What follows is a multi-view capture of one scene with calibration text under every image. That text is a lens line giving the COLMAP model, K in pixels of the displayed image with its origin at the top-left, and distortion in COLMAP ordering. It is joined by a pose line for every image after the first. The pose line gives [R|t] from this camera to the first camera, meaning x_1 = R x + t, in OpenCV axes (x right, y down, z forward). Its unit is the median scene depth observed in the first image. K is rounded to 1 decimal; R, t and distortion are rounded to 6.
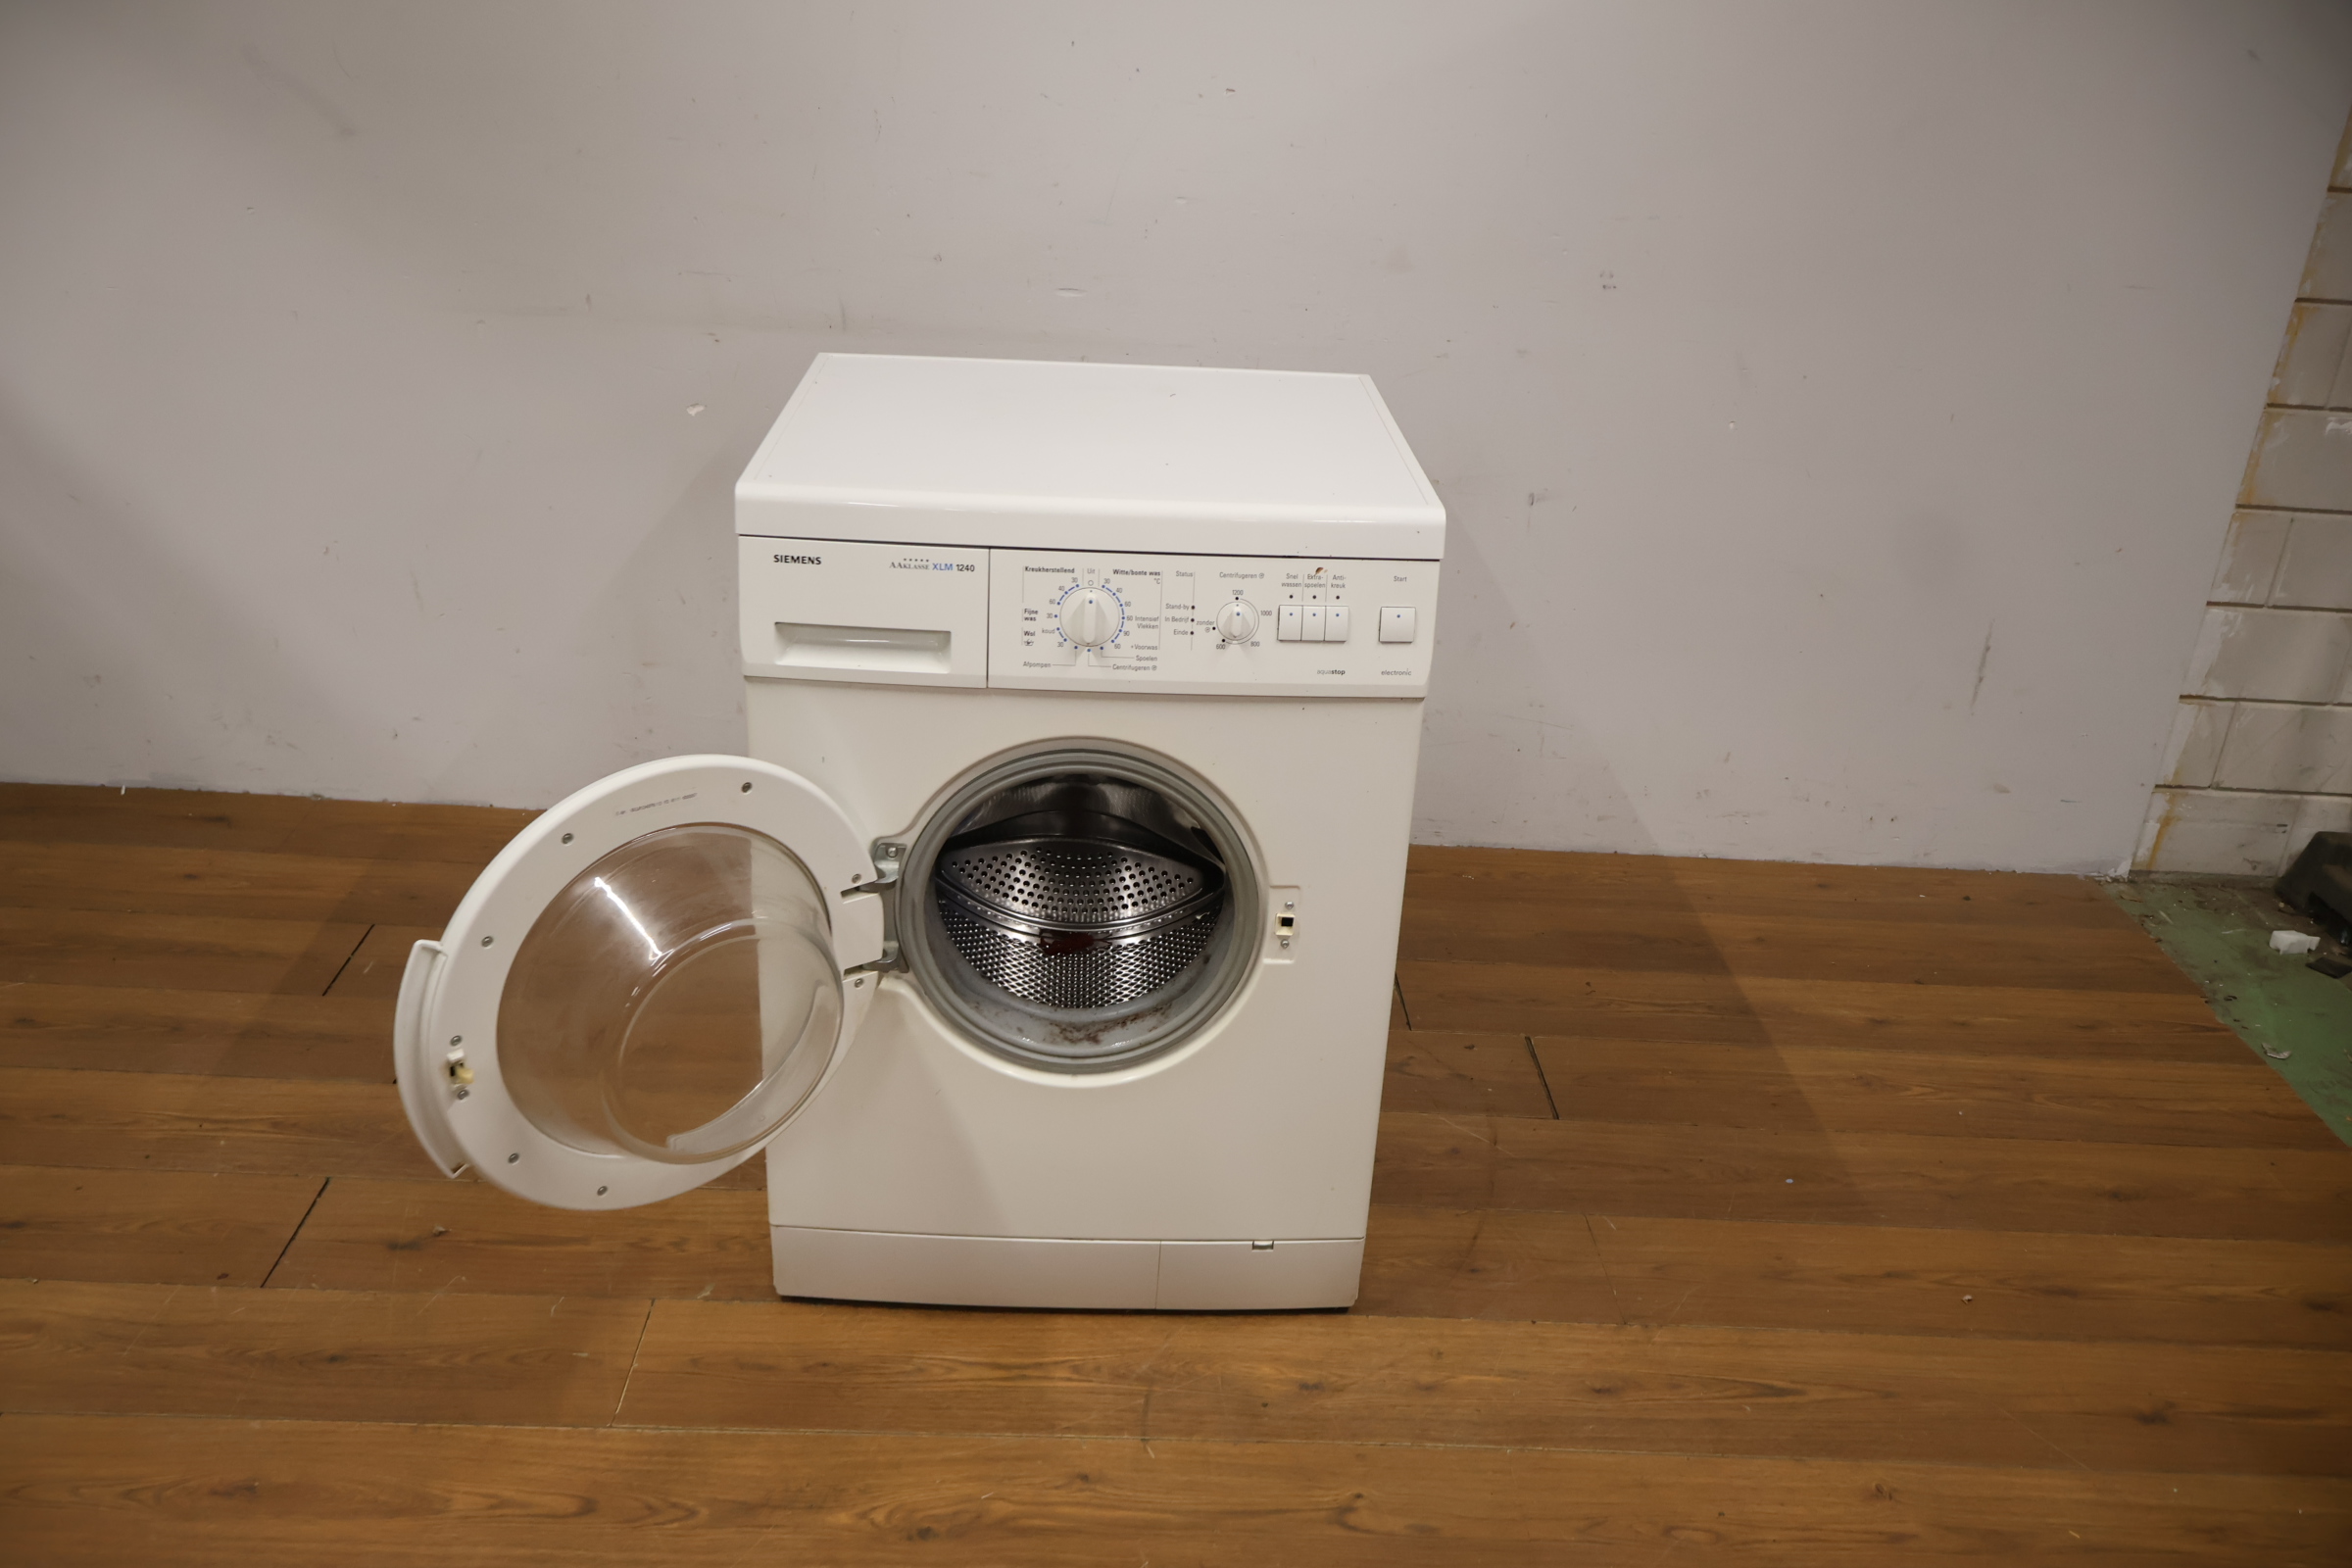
lens RADIAL K [[1958.6, 0, 1168.0], [0, 1958.6, 777.9], [0, 0, 1]] dist [-0.000594, -0.000460]
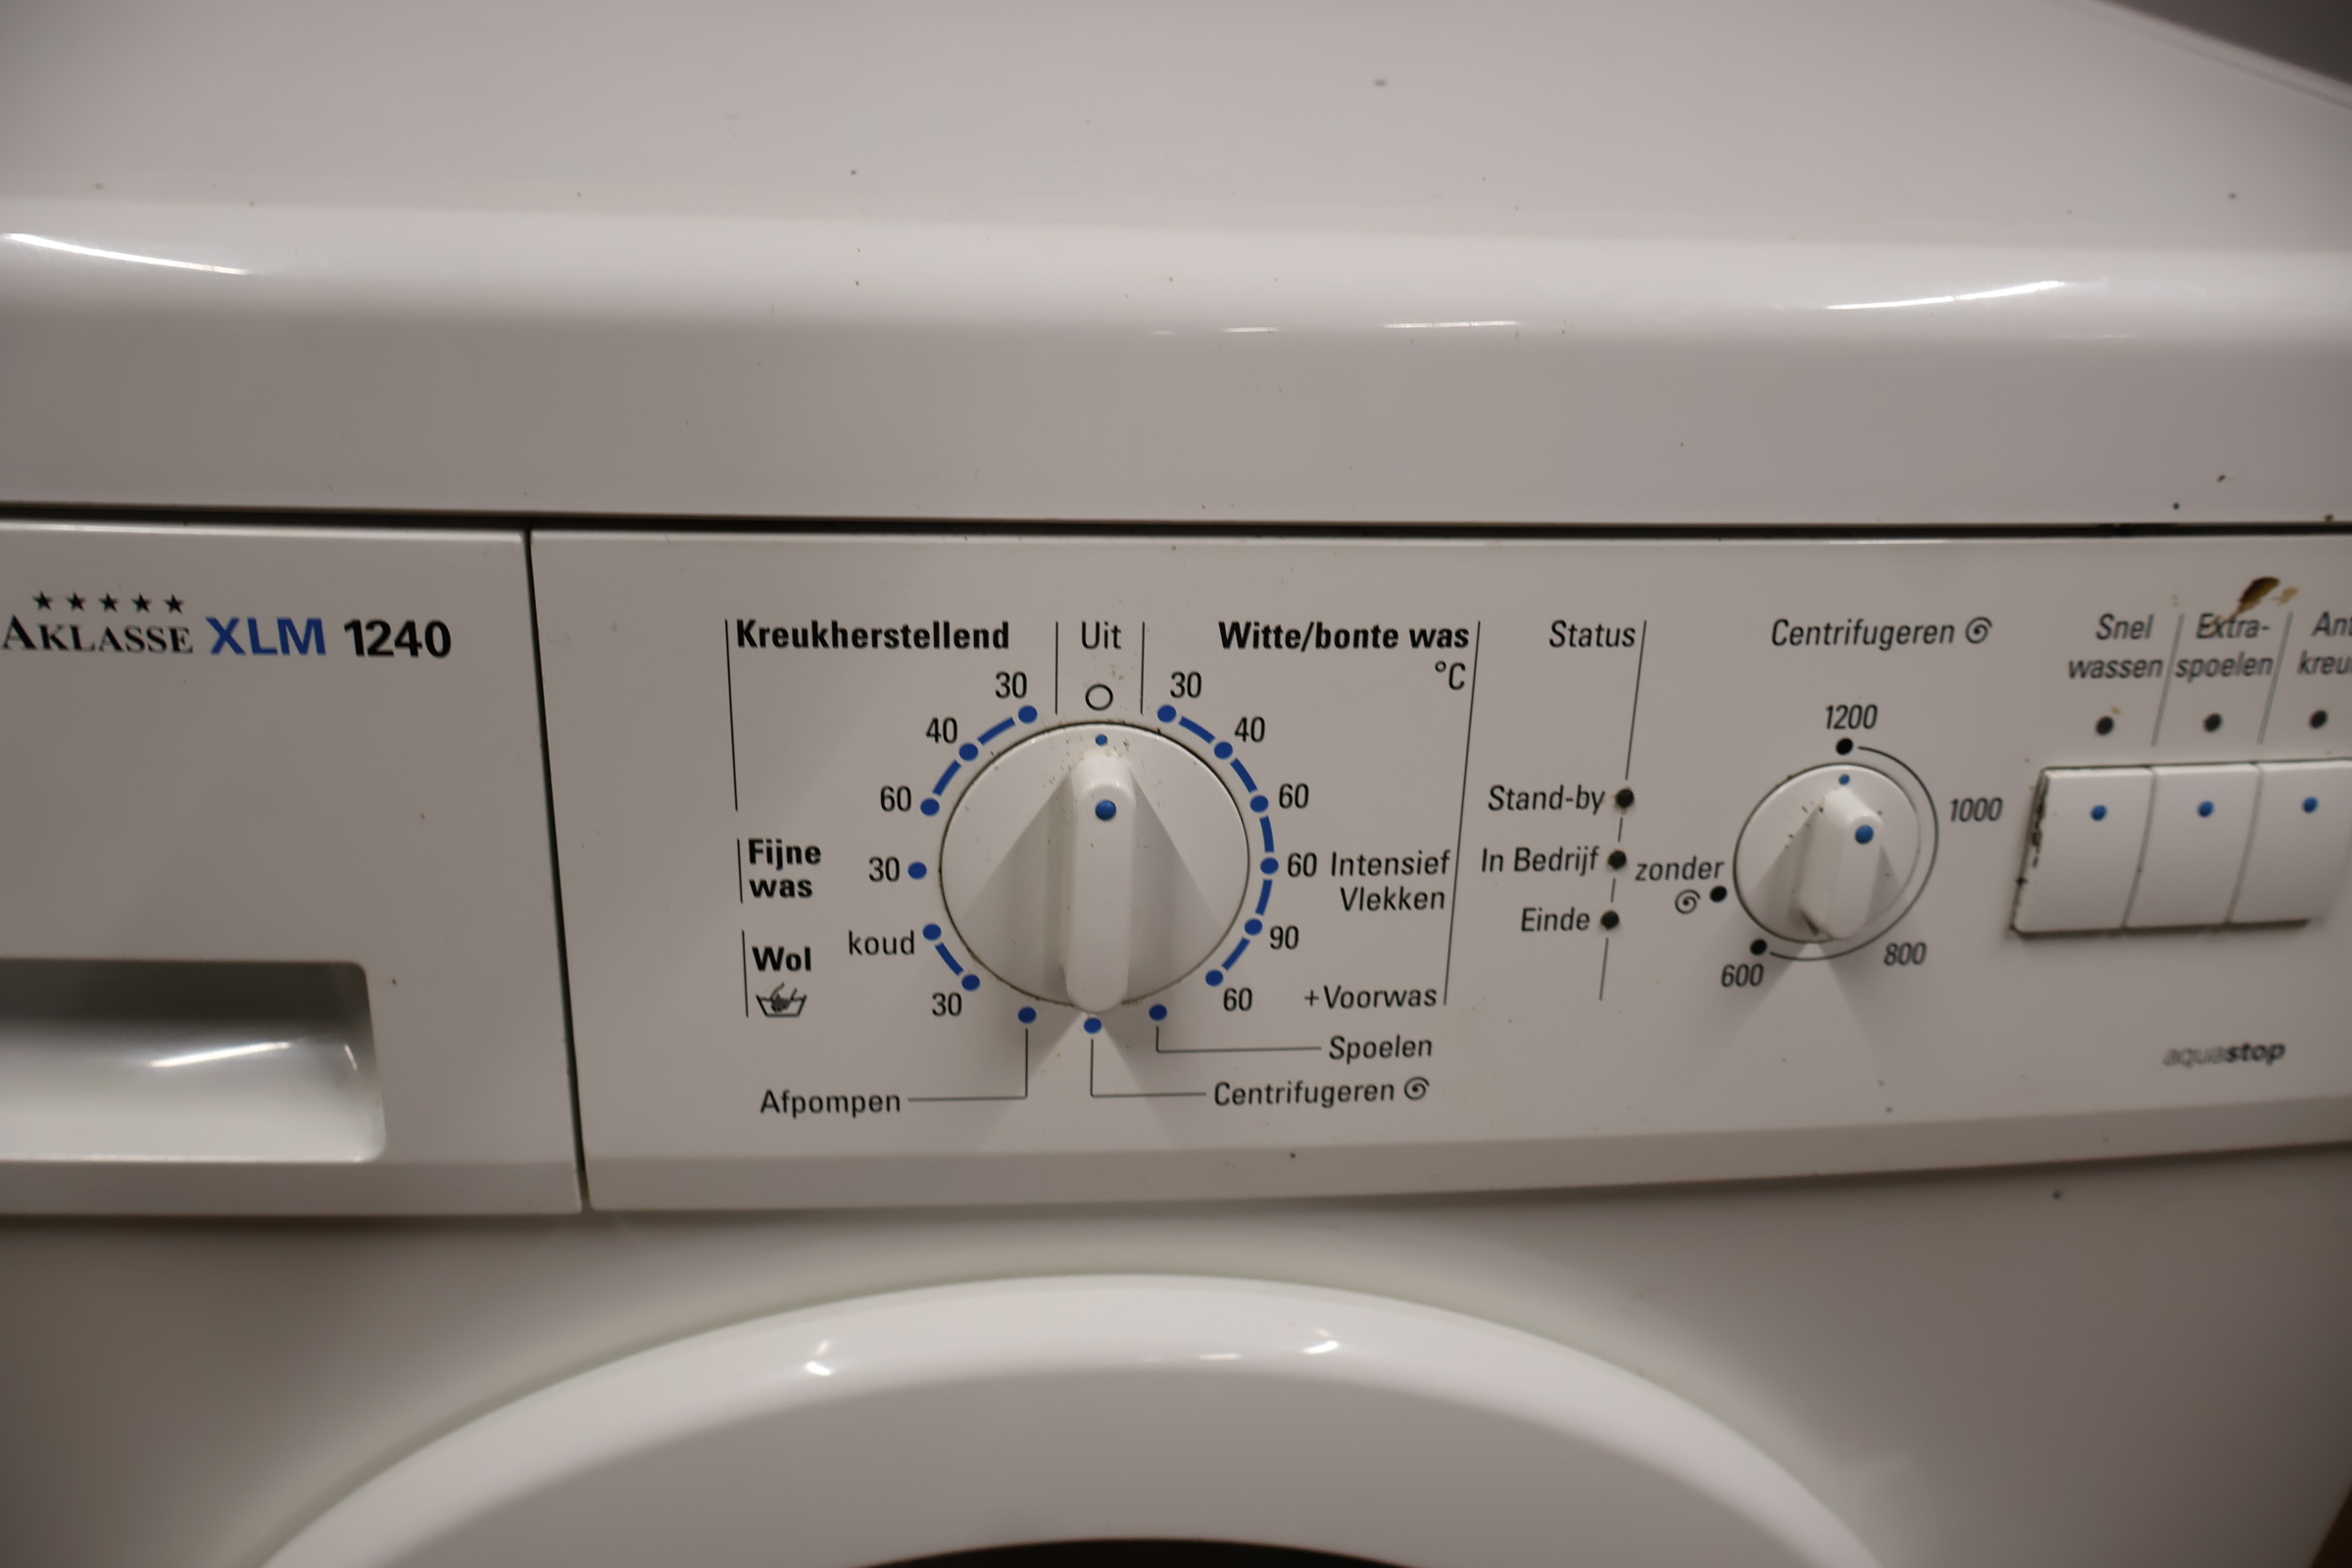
lens RADIAL K [[1958.6, 0, 1154.5], [0, 1958.6, 746.8], [0, 0, 1]] dist [-0.000594, -0.000460]
pose [[0.998258, -0.027380, 0.052257, -0.031843], [0.021797, 0.994279, 0.104567, -0.082482], [-0.054821, -0.103246, 0.993144, 0.588768]]
